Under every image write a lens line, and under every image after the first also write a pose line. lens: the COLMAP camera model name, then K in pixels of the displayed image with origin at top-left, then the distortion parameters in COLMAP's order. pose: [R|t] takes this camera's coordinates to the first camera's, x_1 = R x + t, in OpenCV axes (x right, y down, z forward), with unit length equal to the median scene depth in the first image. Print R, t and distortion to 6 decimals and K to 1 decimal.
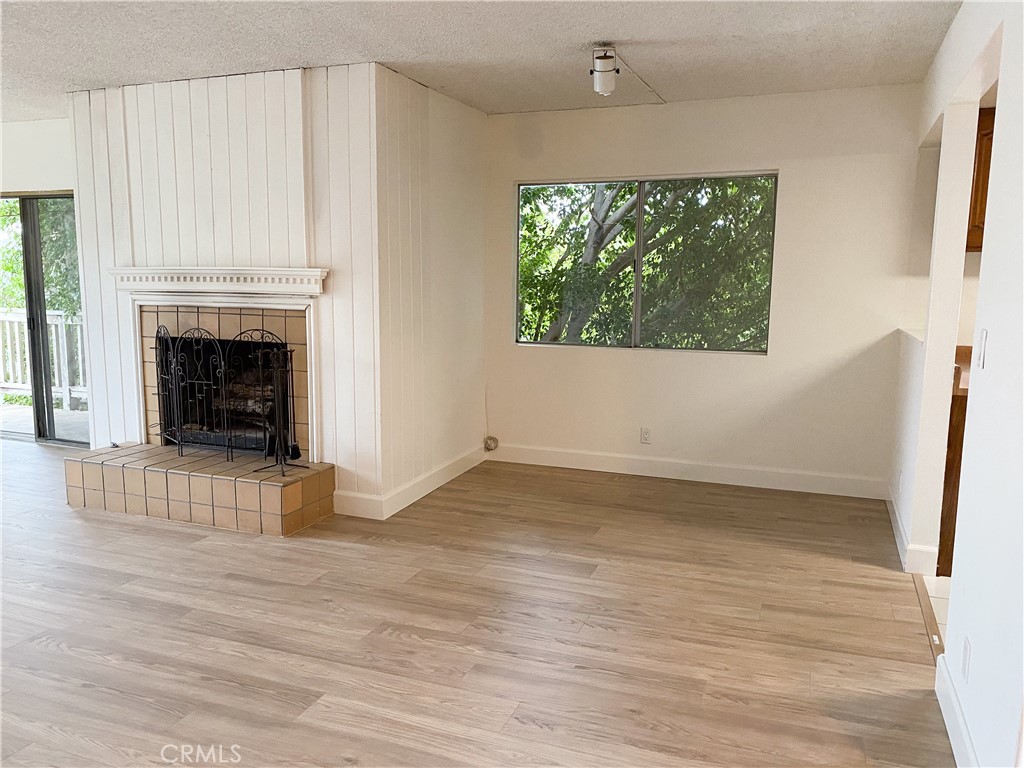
lens RADIAL K [[768.9, 0, 505.5], [0, 768.9, 389.7], [0, 0, 1]] dist [0.124148, -0.282244]
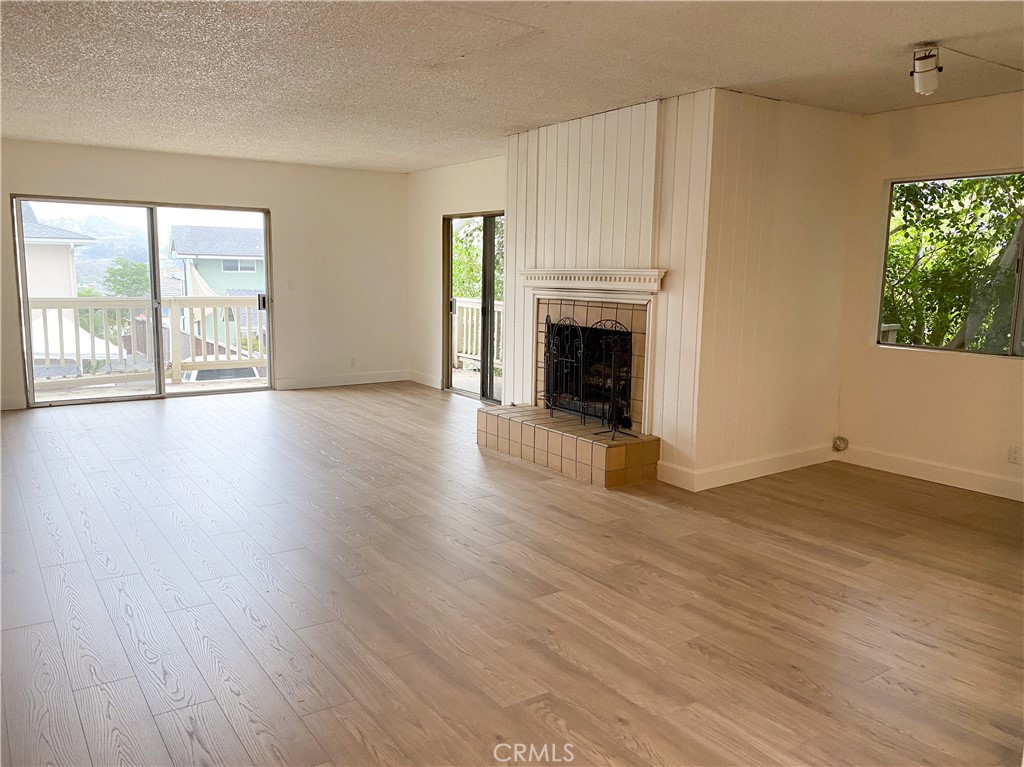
lens RADIAL K [[756.3, 0, 513.2], [0, 756.3, 397.5], [0, 0, 1]] dist [-0.001425, -0.008457]
pose [[0.830648, 0.092793, -0.549011, 0.214711], [-0.085784, 0.995570, 0.038479, 0.011330], [0.550149, 0.015134, 0.834929, -0.072131]]
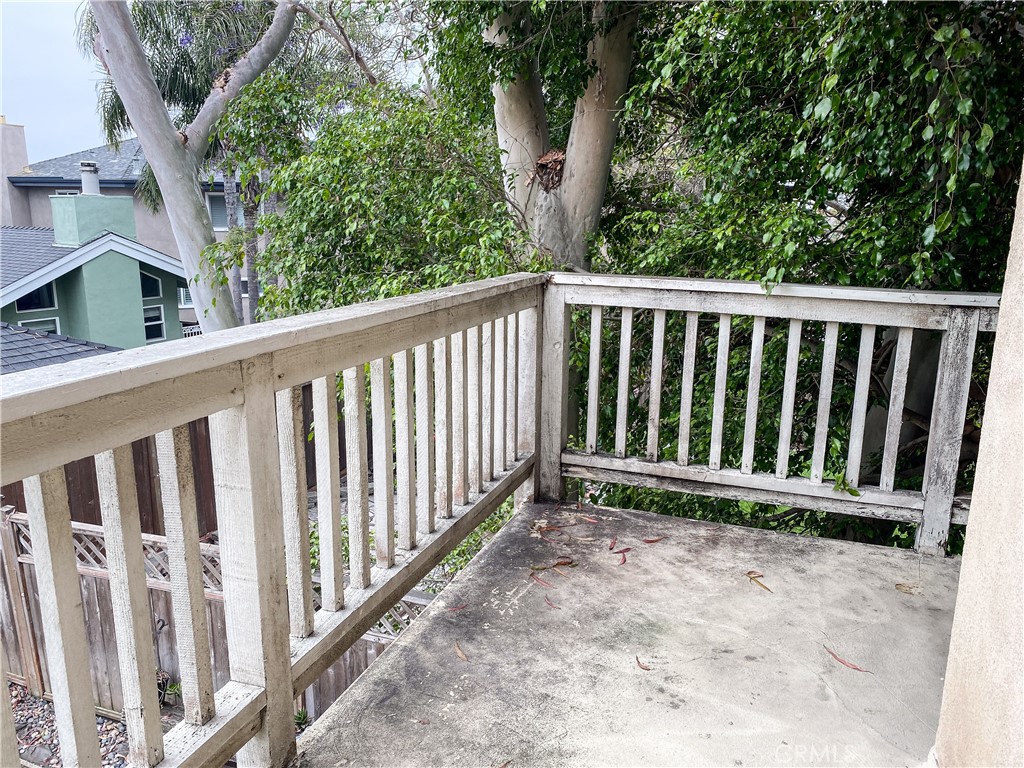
lens RADIAL K [[771.6, 0, 509.2], [0, 771.6, 394.8], [0, 0, 1]] dist [-0.006476, 0.000976]
pose [[0.999746, -0.006393, 0.021612, -1.138164], [0.004734, 0.997102, 0.075924, -0.119404], [-0.022034, -0.075803, 0.996879, 0.892622]]
